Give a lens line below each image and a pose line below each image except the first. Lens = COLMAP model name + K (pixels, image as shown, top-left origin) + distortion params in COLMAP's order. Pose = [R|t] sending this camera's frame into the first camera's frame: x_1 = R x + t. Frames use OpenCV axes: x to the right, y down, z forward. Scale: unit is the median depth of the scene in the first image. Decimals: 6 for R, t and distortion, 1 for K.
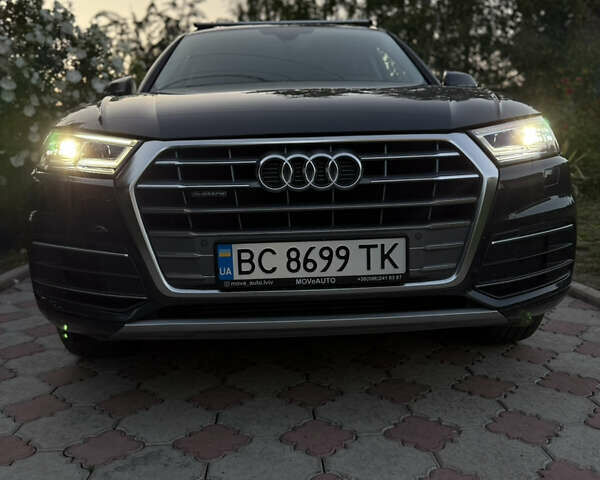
lens RADIAL K [[549.6, 0, 300.0], [0, 549.6, 240.0], [0, 0, 1]] dist [0.126883, -0.223398]
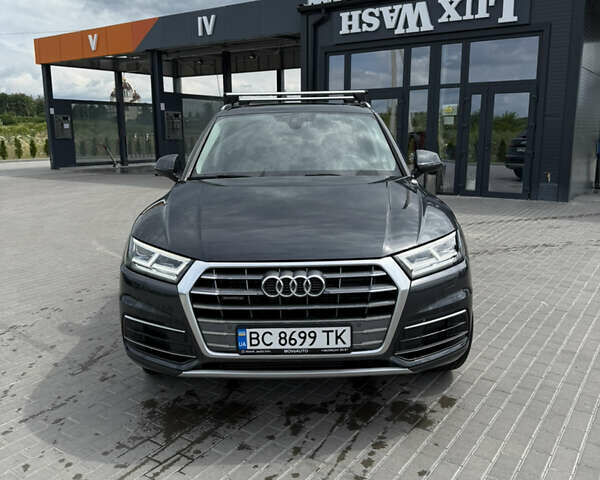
lens RADIAL K [[549.6, 0, 300.0], [0, 549.6, 240.0], [0, 0, 1]] dist [0.126883, -0.223398]
pose [[0.998871, 0.016655, -0.044486, 0.106690], [-0.014069, 0.998228, 0.057819, -0.349376], [0.045371, -0.057128, 0.997335, -0.633072]]
